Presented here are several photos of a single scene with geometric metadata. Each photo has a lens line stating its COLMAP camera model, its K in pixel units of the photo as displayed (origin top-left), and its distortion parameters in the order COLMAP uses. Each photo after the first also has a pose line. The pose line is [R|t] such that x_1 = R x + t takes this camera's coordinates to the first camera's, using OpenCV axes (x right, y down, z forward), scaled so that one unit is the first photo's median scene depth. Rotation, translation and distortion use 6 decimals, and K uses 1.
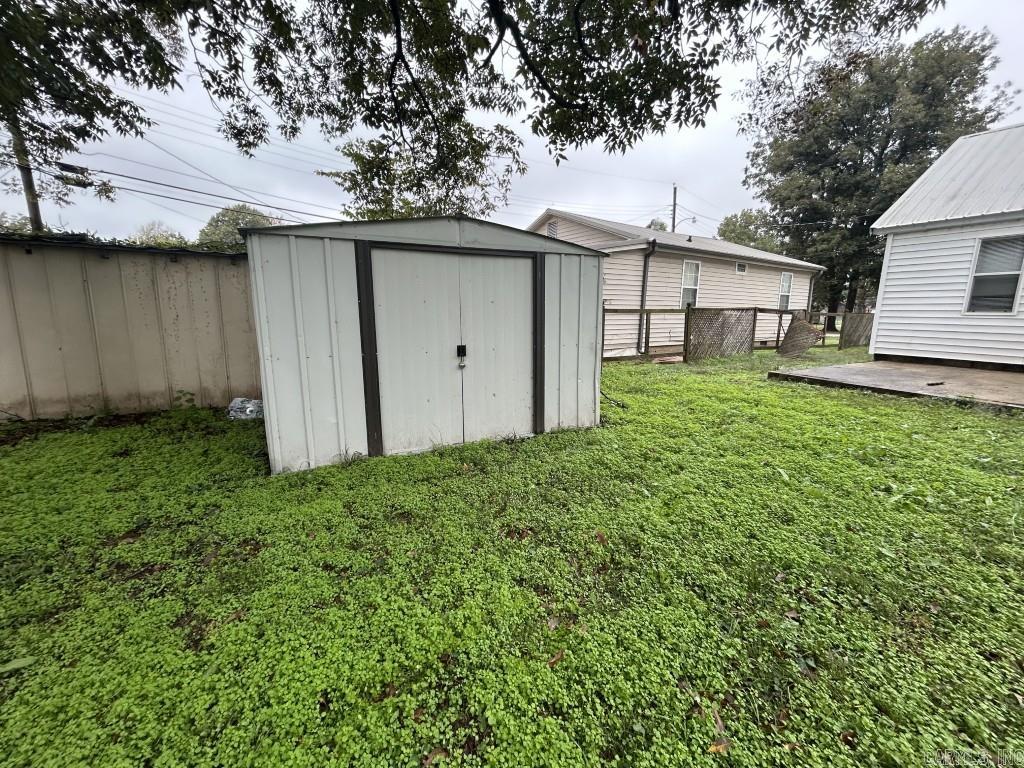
lens RADIAL K [[411.6, 0, 512.0], [0, 411.6, 384.0], [0, 0, 1]] dist [0.001458, 0.000069]
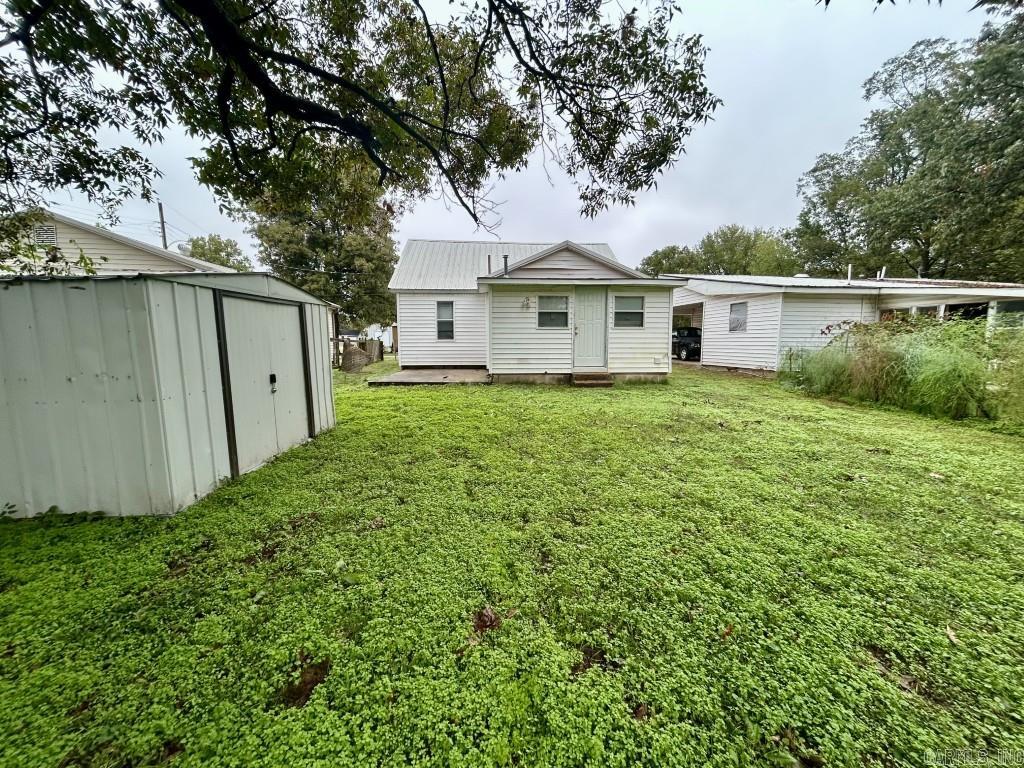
lens RADIAL K [[411.6, 0, 512.0], [0, 411.6, 384.0], [0, 0, 1]] dist [0.001458, 0.000069]
pose [[0.421236, -0.108544, 0.900432, -0.637795], [0.163928, 0.985573, 0.042119, 0.000805], [-0.892013, 0.129864, 0.432952, -0.120213]]
